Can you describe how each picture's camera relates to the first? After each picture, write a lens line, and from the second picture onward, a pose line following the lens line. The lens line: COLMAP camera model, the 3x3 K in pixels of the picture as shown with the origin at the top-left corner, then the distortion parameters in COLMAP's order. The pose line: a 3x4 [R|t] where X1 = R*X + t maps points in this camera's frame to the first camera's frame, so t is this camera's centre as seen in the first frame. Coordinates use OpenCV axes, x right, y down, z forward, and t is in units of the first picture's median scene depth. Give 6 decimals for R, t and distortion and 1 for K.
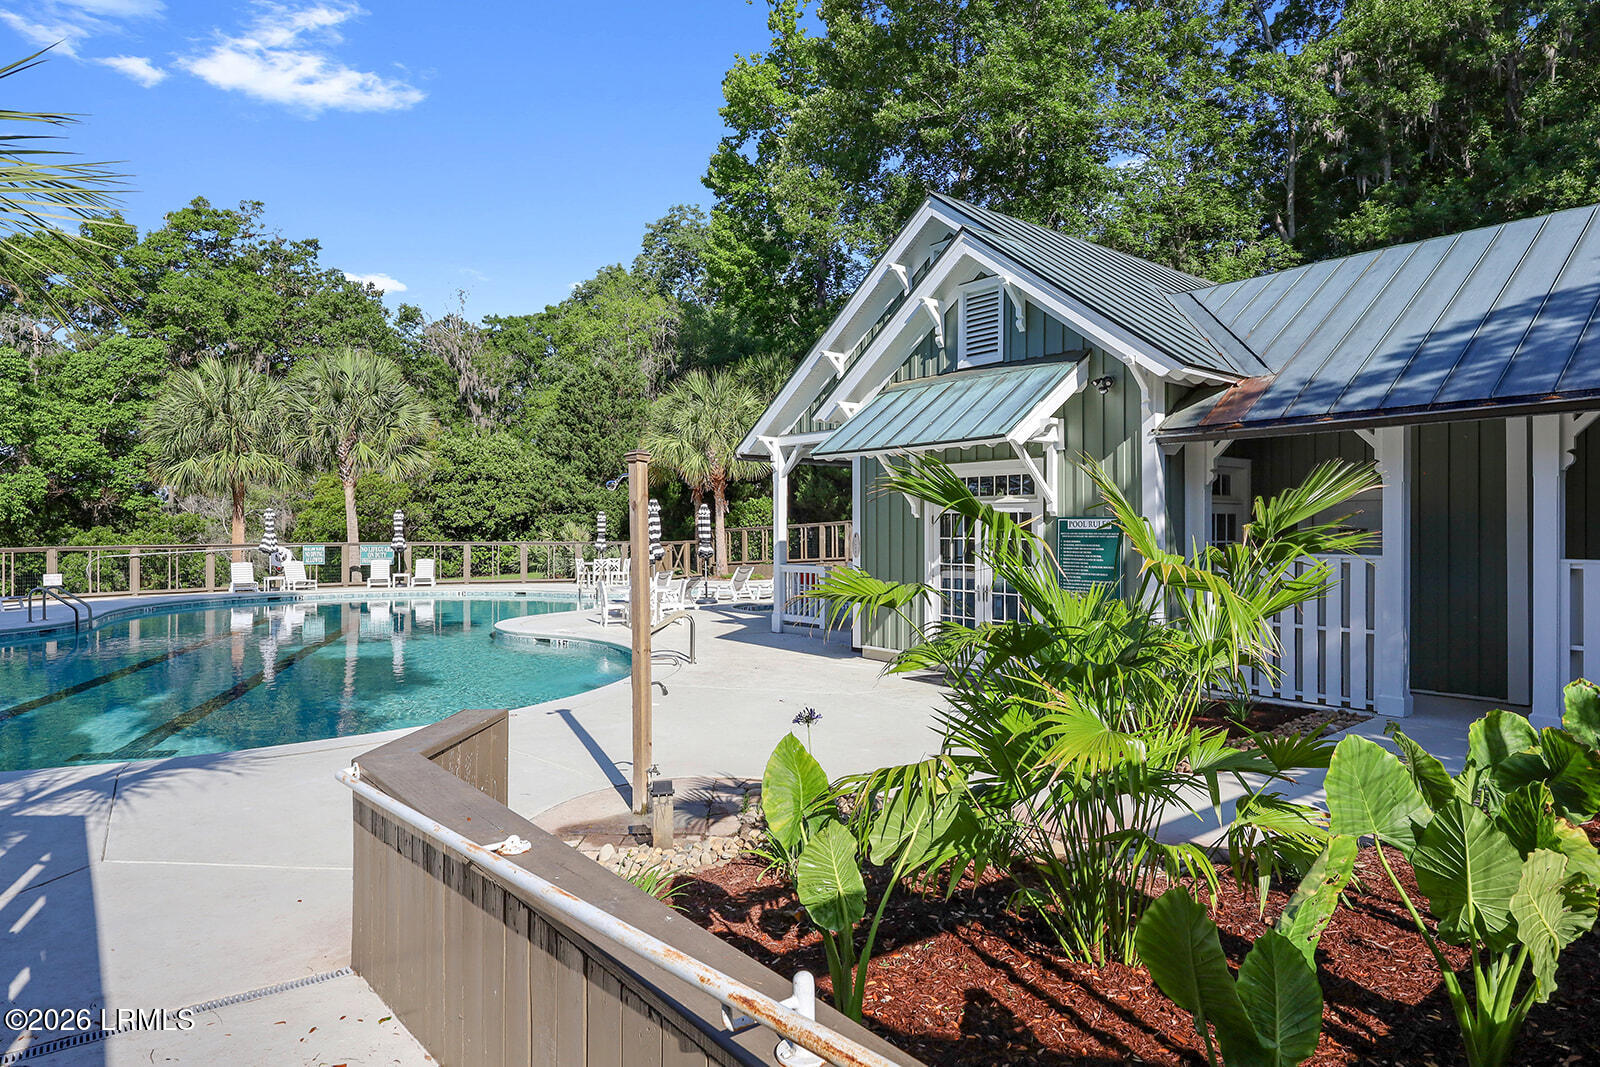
lens RADIAL K [[857.0, 0, 800.0], [0, 857.0, 533.5], [0, 0, 1]] dist [-0.000047, -0.000287]
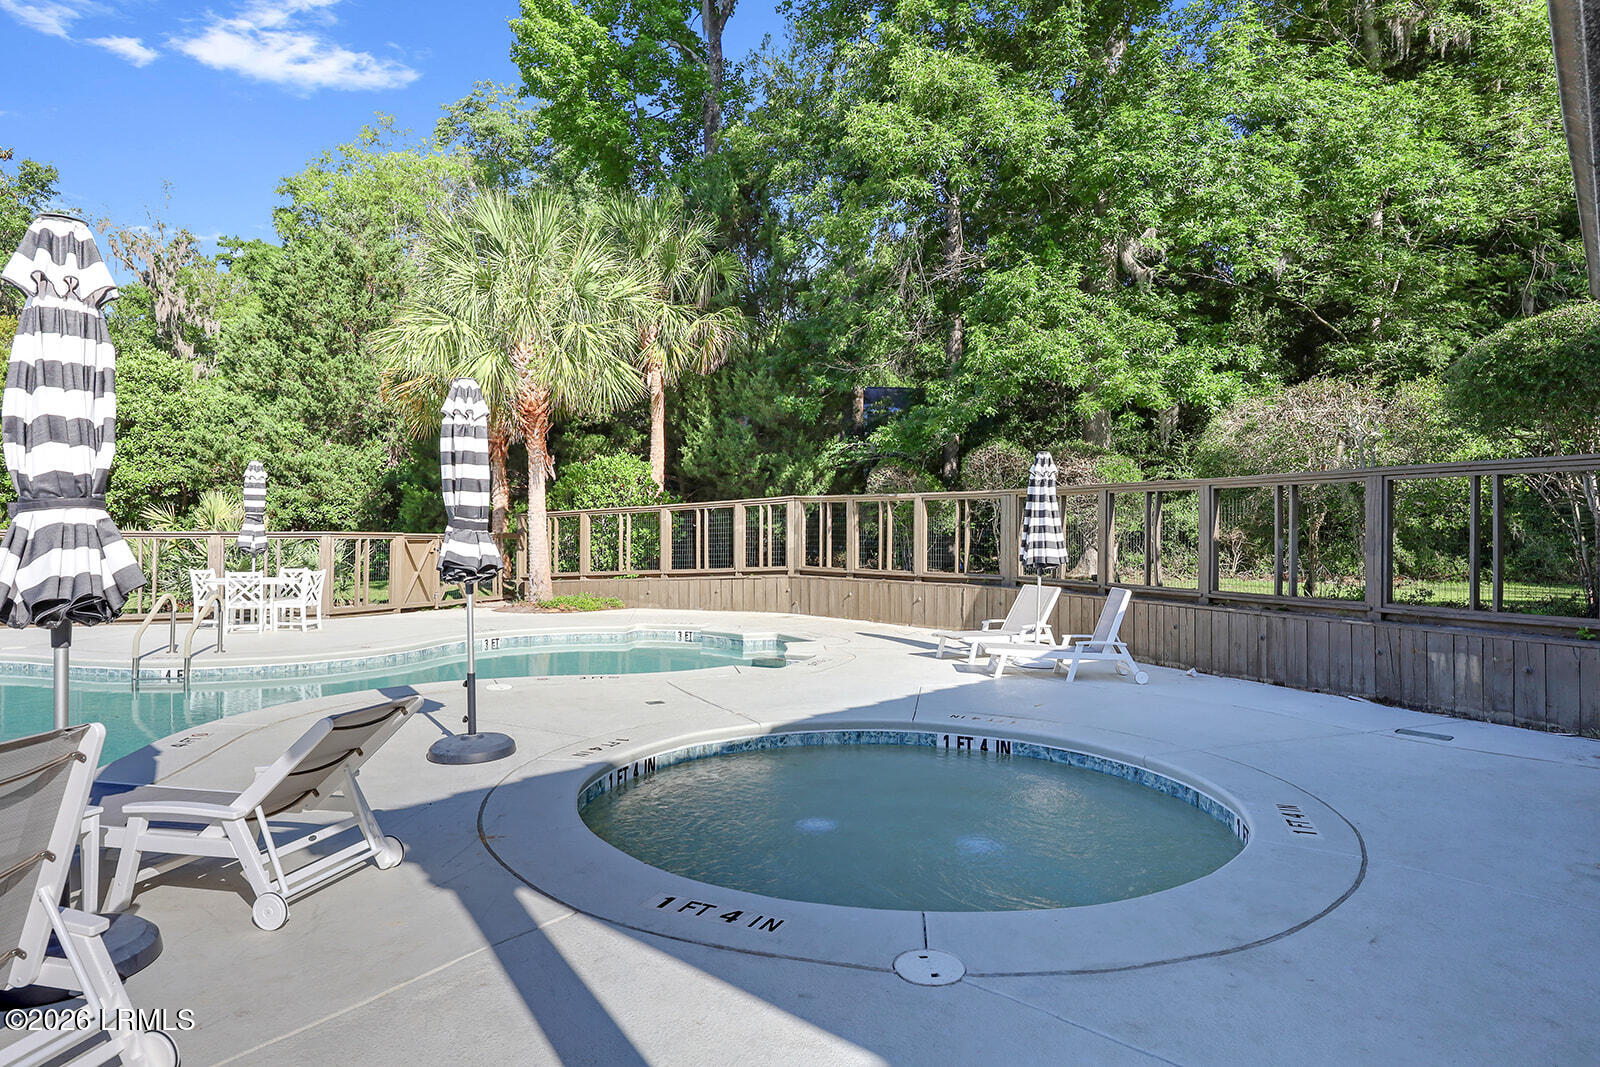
lens RADIAL K [[857.0, 0, 800.0], [0, 857.0, 533.5], [0, 0, 1]] dist [-0.000047, -0.000287]
pose [[0.980260, 0.010299, 0.197444, -0.035528], [-0.010240, 0.999947, -0.001317, 0.007228], [-0.197447, -0.000731, 0.980313, 0.411862]]
